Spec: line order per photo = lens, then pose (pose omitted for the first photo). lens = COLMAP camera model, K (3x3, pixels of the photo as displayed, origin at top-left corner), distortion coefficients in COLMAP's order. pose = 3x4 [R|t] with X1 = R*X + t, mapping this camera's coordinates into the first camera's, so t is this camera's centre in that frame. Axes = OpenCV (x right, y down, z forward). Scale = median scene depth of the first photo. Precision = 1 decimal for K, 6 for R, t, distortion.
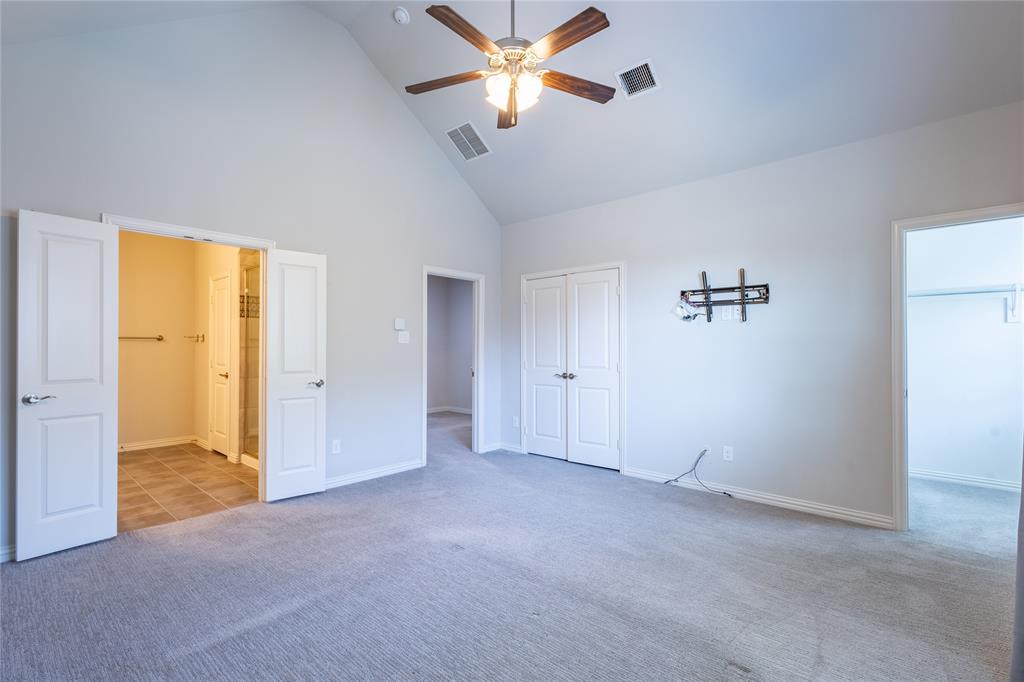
lens RADIAL K [[473.7, 0, 515.6], [0, 473.7, 343.3], [0, 0, 1]] dist [0.012322, -0.003755]
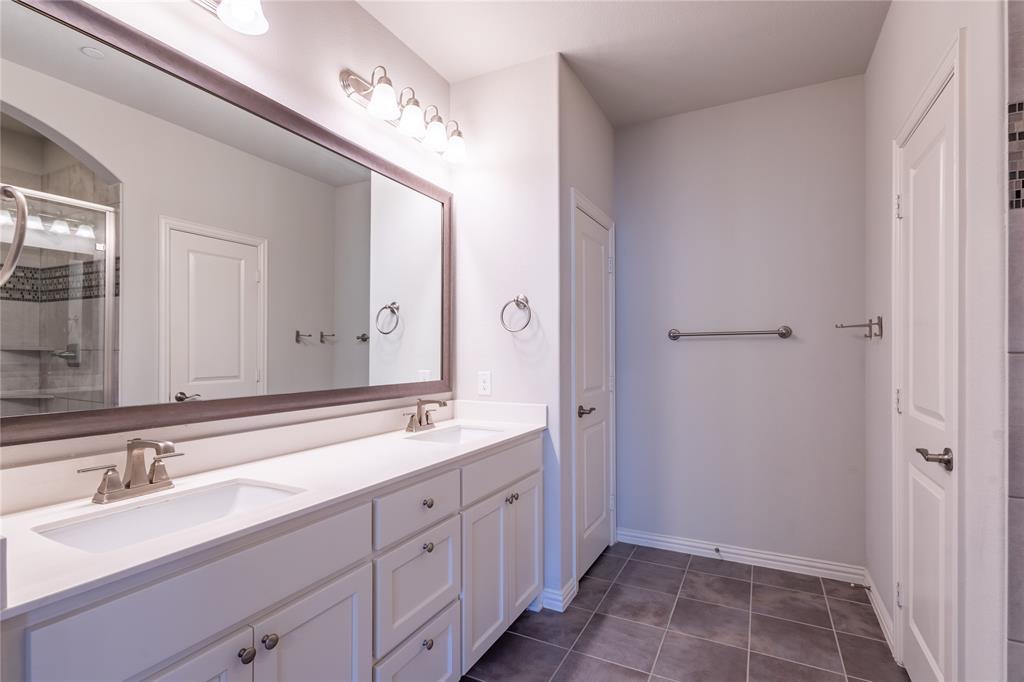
lens RADIAL K [[479.2, 0, 511.6], [0, 479.2, 353.3], [0, 0, 1]] dist [0.009803, -0.000893]
pose [[0.259270, -0.002625, -0.965801, -0.413599], [0.012981, 0.999915, 0.000767, 0.006047], [0.965718, -0.012736, 0.259282, 0.701845]]
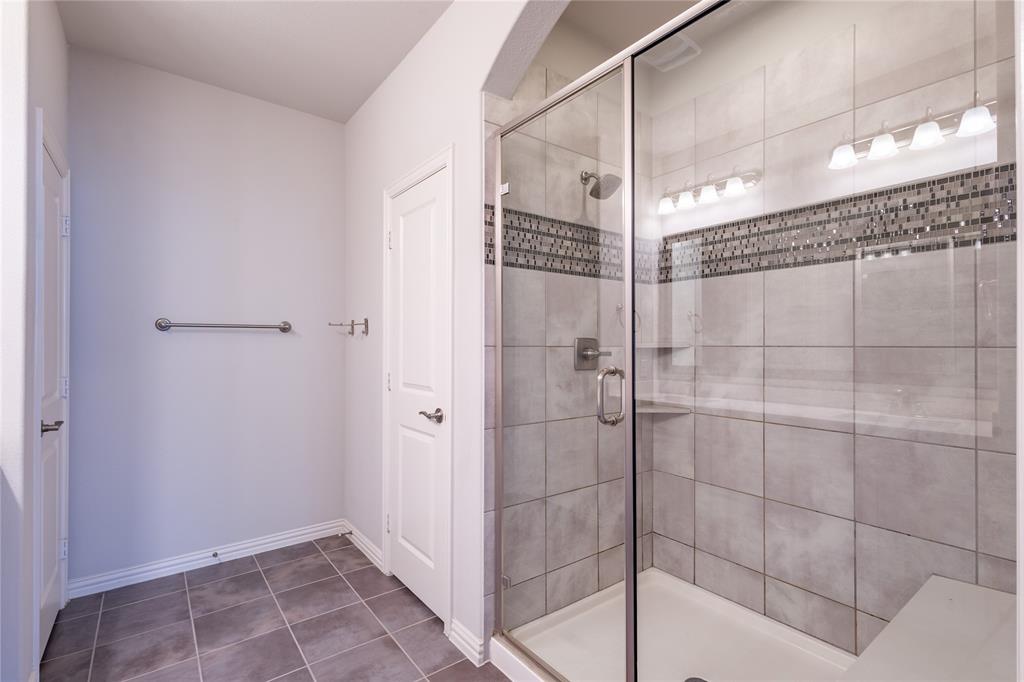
lens RADIAL K [[473.7, 0, 515.6], [0, 473.7, 343.3], [0, 0, 1]] dist [0.012322, -0.003755]
pose [[0.985417, -0.001597, -0.170149, -0.475703], [0.001898, 0.999997, 0.001606, 0.006119], [0.170146, -0.001906, 0.985417, 0.618333]]
